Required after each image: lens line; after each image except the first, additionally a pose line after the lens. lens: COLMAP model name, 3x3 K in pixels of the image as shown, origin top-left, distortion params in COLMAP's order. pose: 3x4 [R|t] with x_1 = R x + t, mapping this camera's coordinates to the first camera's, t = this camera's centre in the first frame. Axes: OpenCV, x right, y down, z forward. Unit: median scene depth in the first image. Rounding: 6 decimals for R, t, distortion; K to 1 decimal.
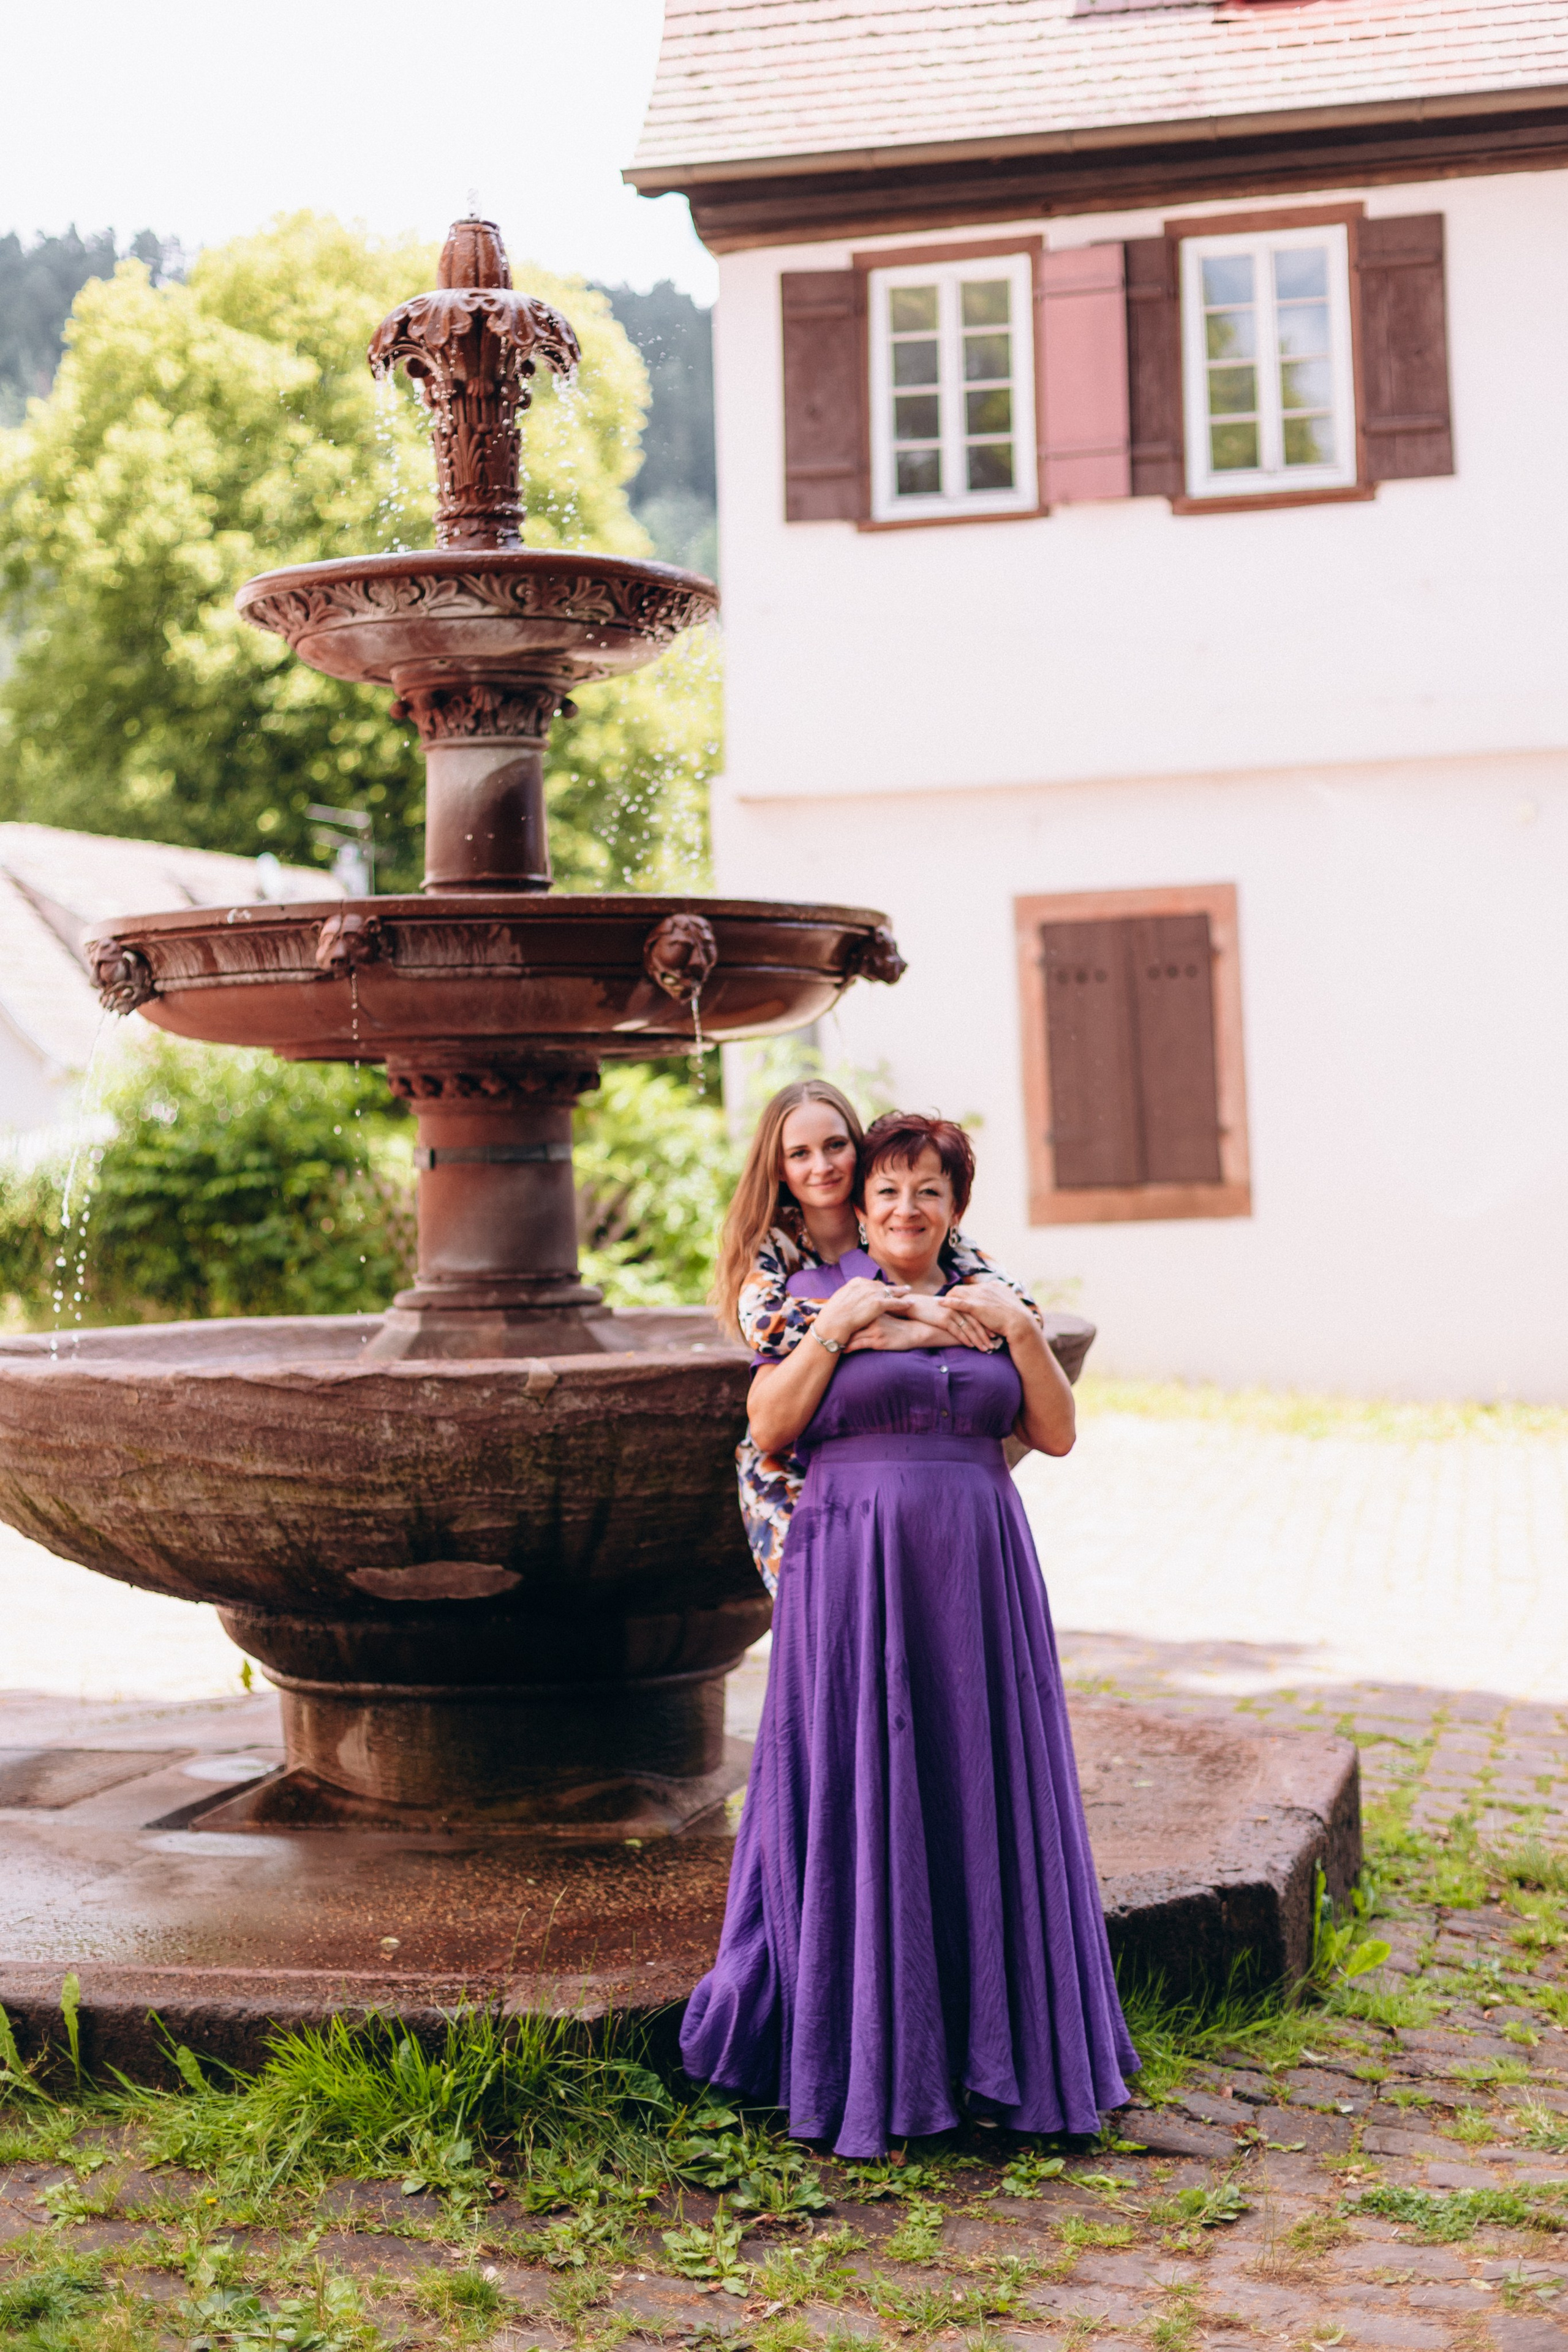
lens RADIAL K [[3330.8, 0, 784.3], [0, 3330.8, 1175.5], [0, 0, 1]] dist [-0.007038, 0.000000]
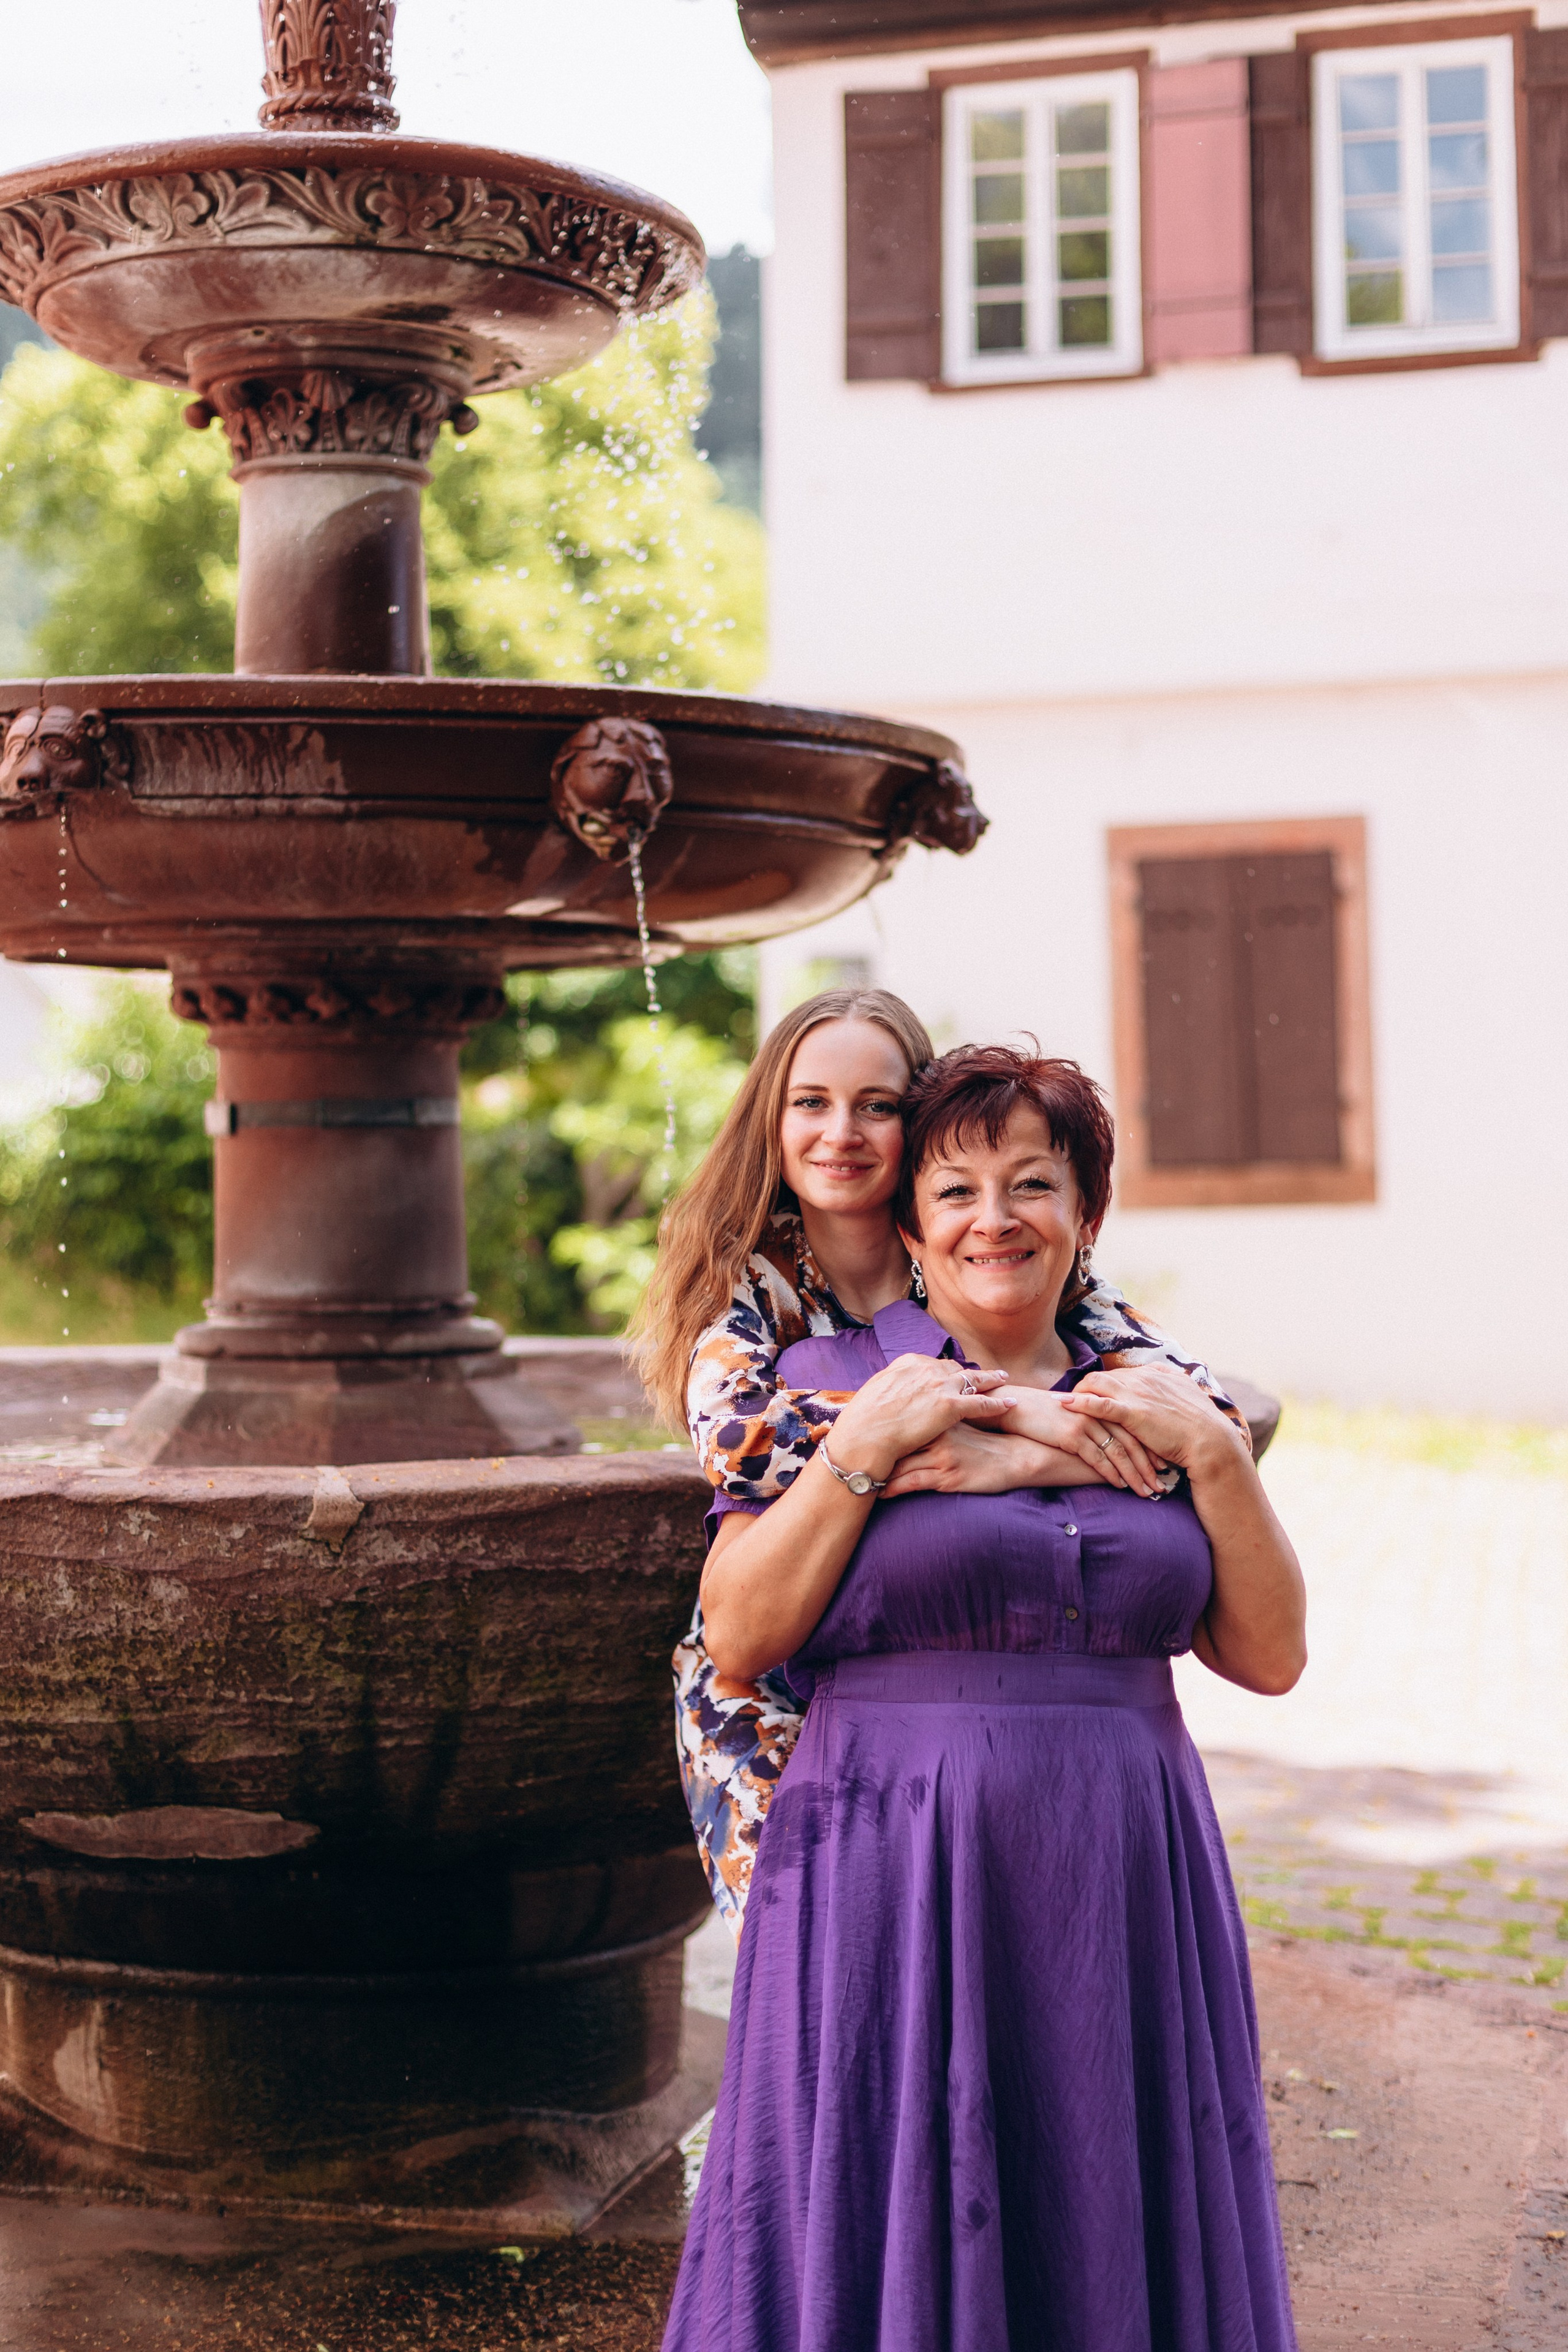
lens RADIAL K [[3330.8, 0, 673.5], [0, 3330.8, 1182.8], [0, 0, 1]] dist [-0.007038, 0.000000]
pose [[0.998534, 0.016576, -0.051535, 0.011224], [-0.015985, 0.999802, 0.011852, -0.001752], [0.051721, -0.011011, 0.998601, 0.372446]]
